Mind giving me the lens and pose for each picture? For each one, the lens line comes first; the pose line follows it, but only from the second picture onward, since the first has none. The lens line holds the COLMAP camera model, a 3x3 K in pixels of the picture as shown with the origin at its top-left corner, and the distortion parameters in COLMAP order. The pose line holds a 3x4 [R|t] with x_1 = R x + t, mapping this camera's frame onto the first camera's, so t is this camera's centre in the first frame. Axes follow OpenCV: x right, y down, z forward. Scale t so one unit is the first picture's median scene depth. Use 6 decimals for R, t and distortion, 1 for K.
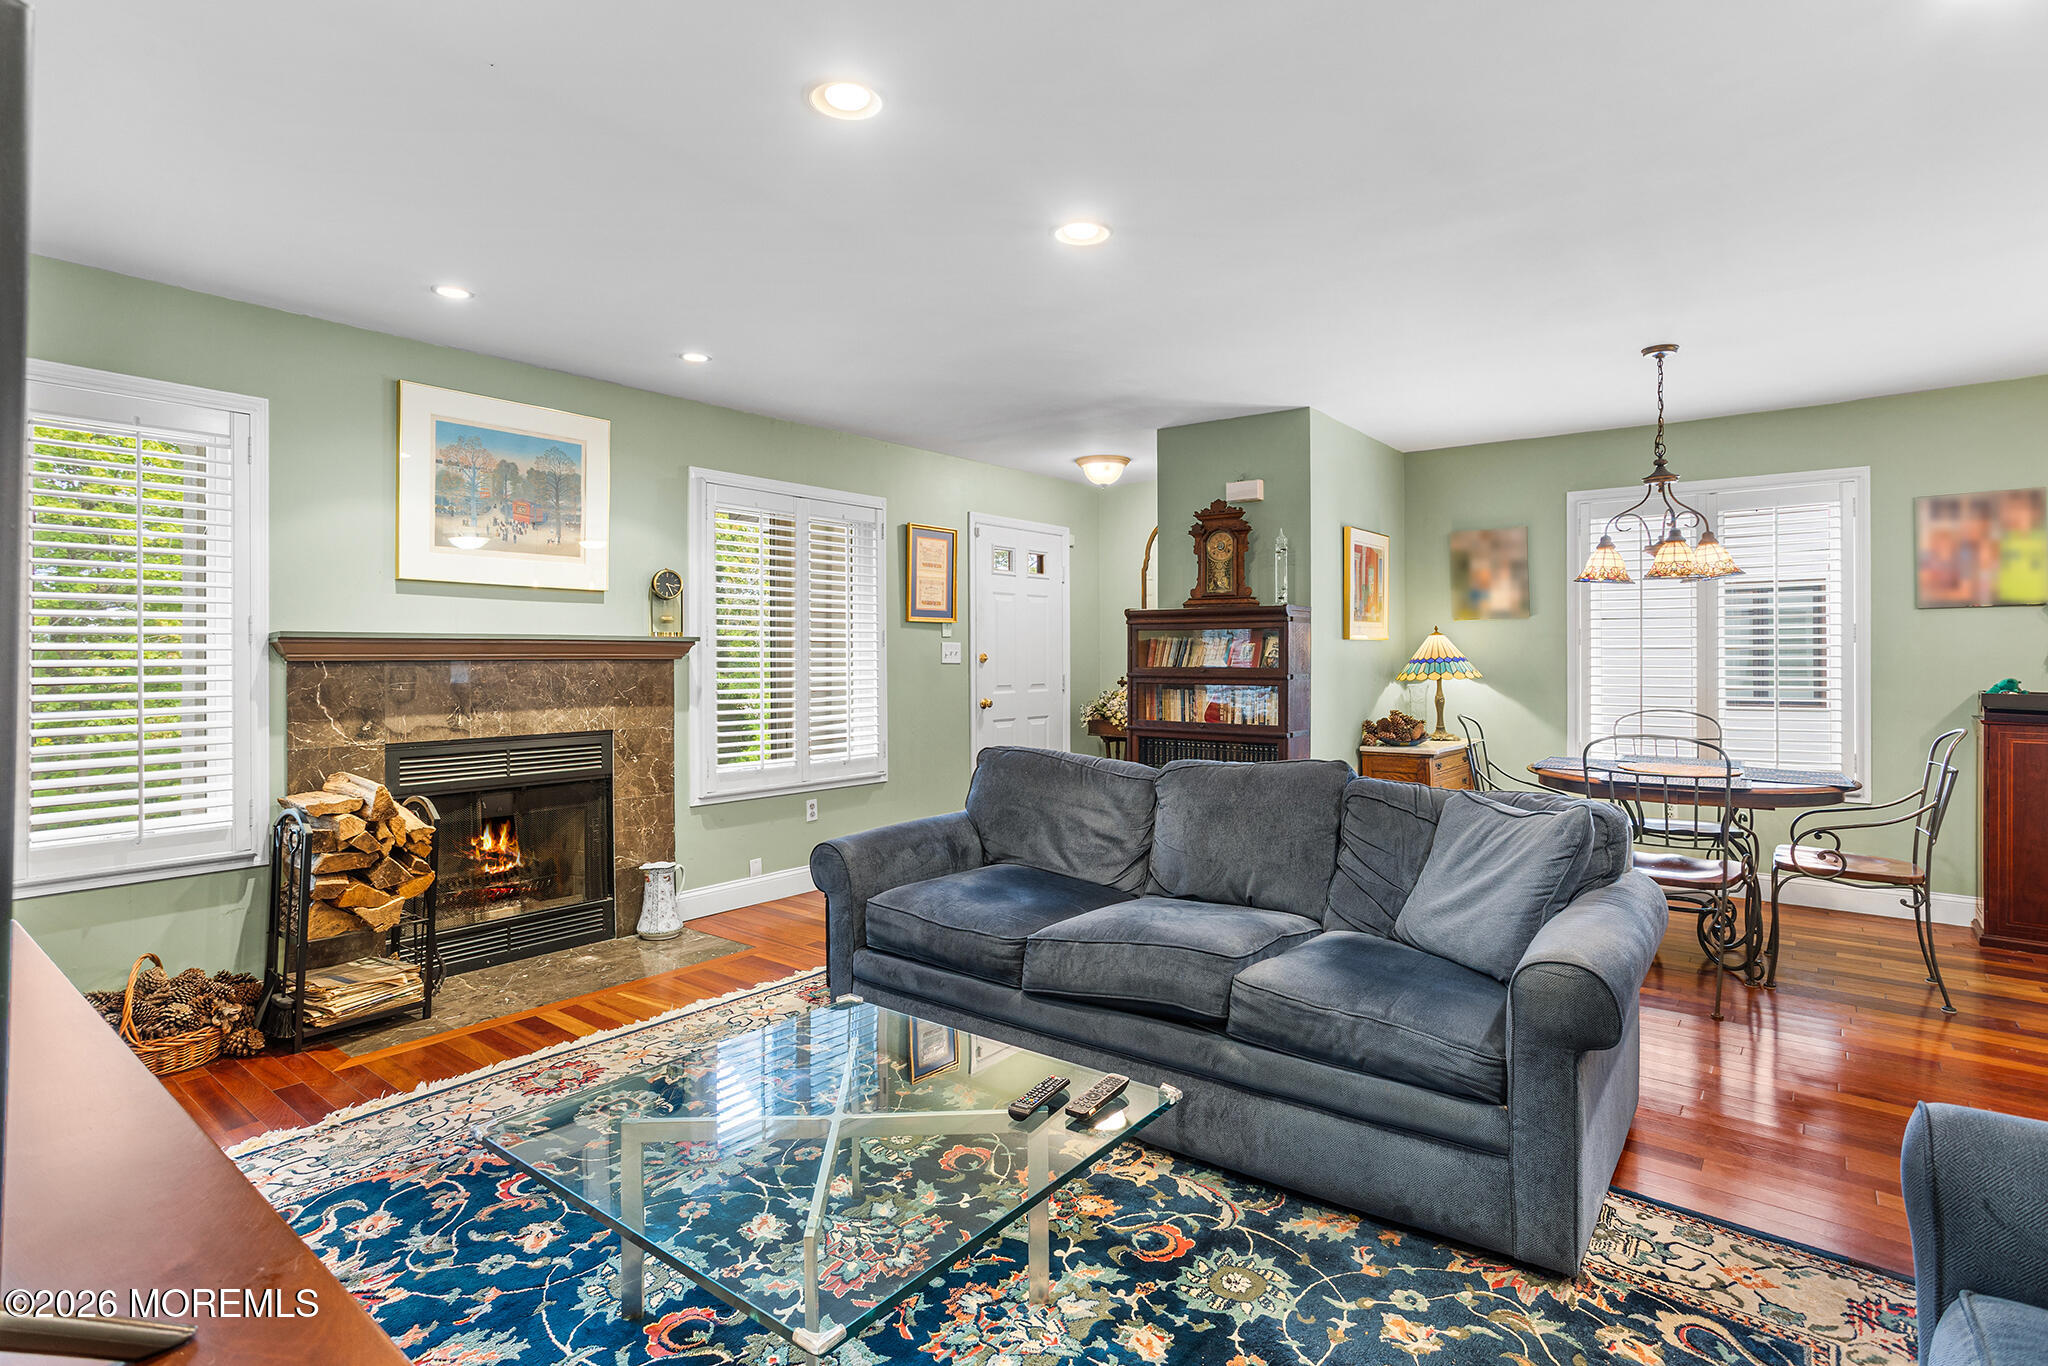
lens RADIAL K [[1017.8, 0, 981.4], [0, 1017.8, 636.7], [0, 0, 1]] dist [-0.056448, 0.026538]
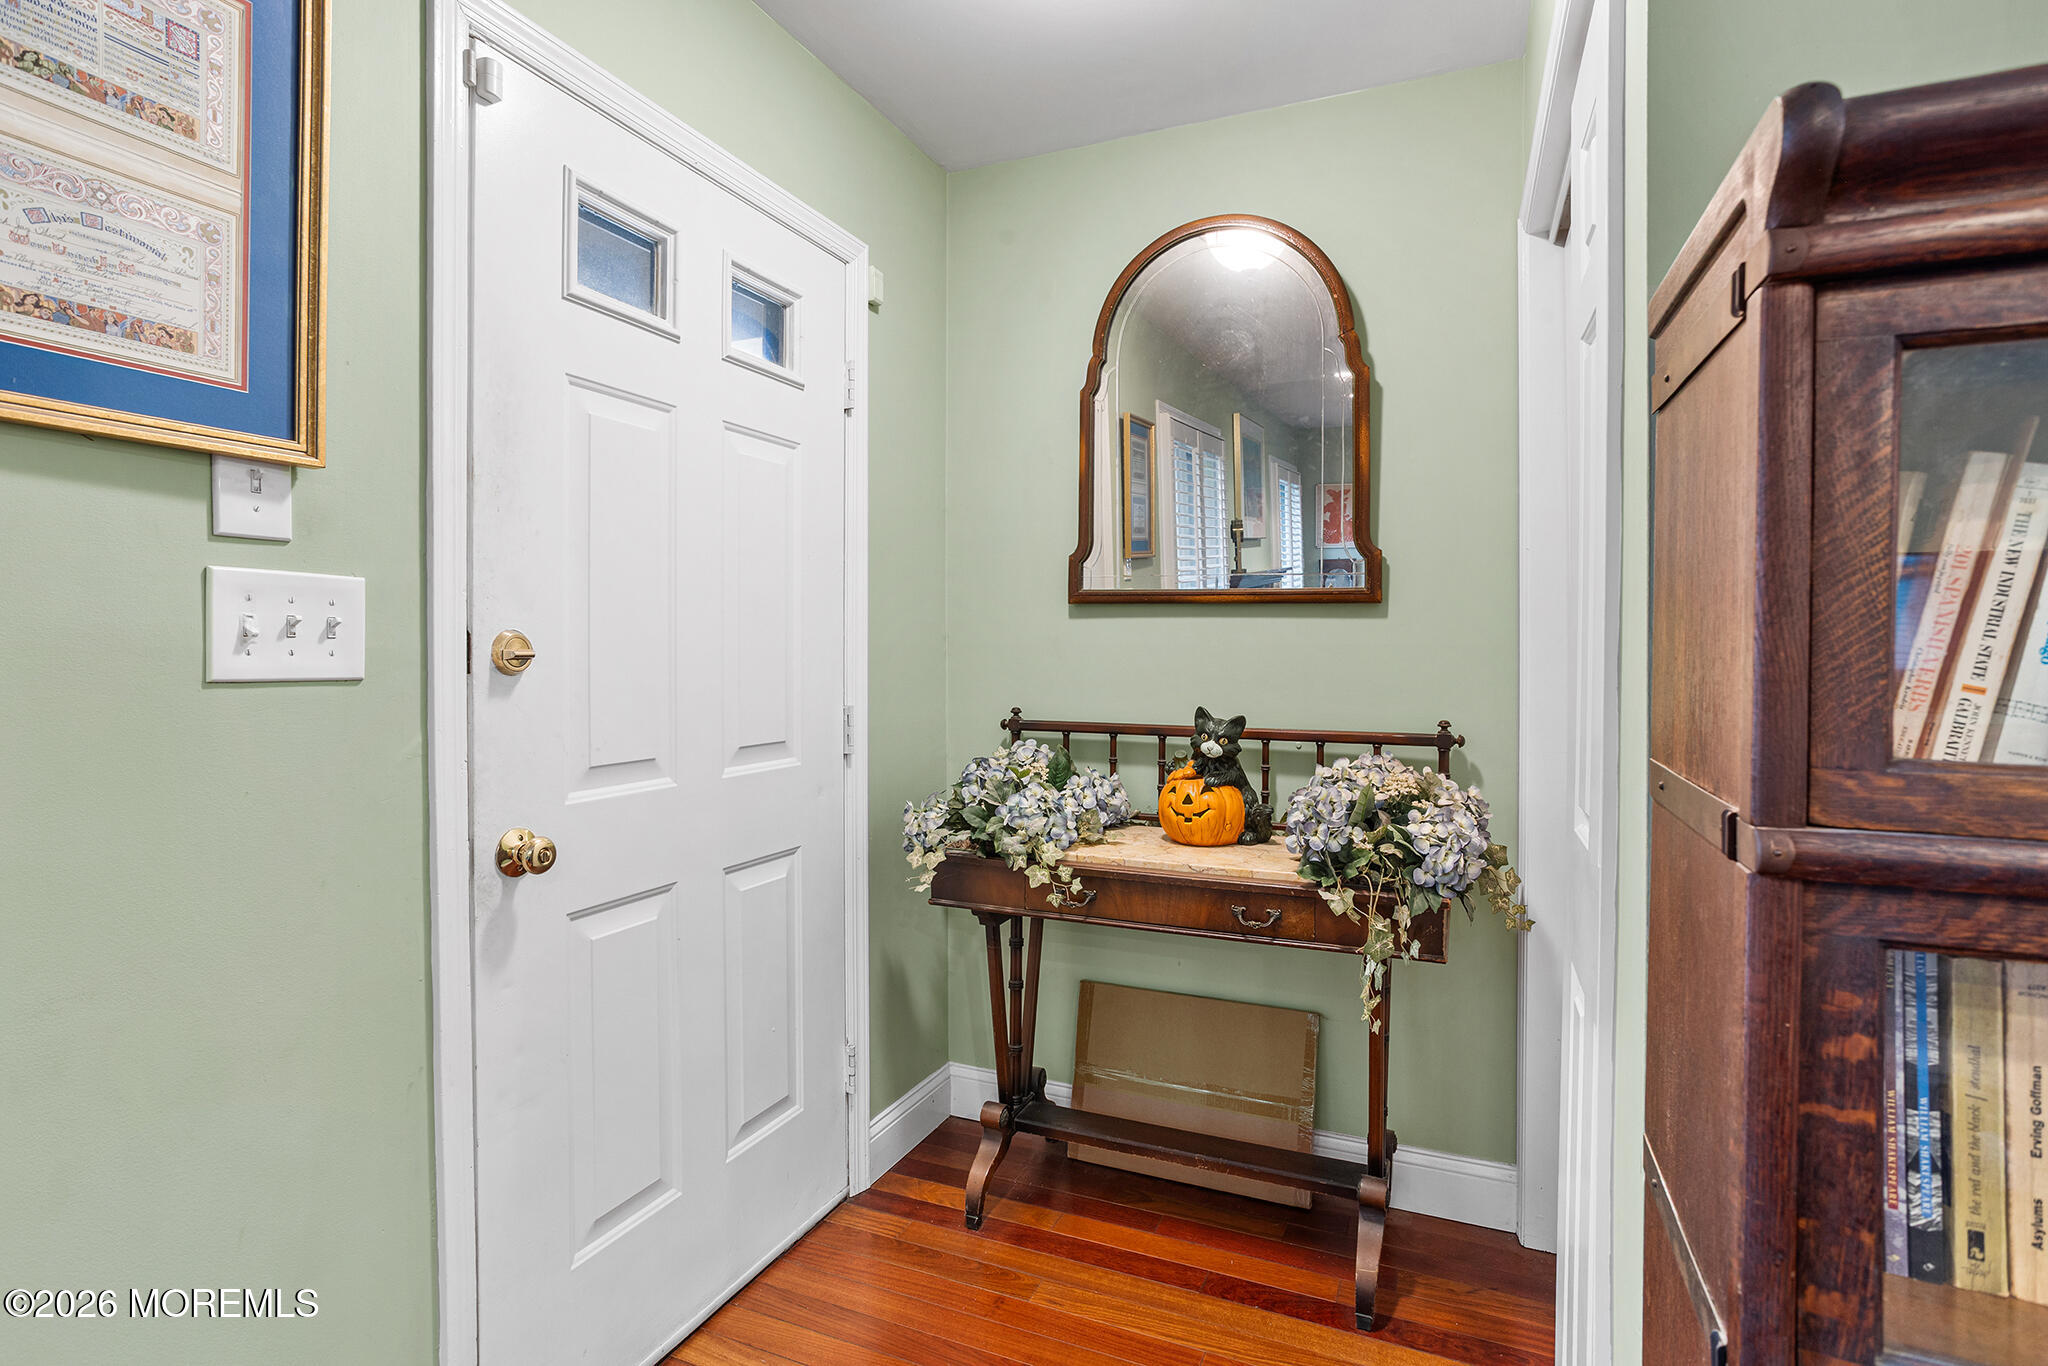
lens RADIAL K [[984.1, 0, 1019.5], [0, 984.1, 649.8], [0, 0, 1]] dist [-0.051405, 0.031019]
pose [[0.953803, 0.002599, 0.300421, 0.042902], [-0.007090, 0.999879, 0.013861, 0.016026], [-0.300349, -0.015351, 0.953706, 0.738465]]
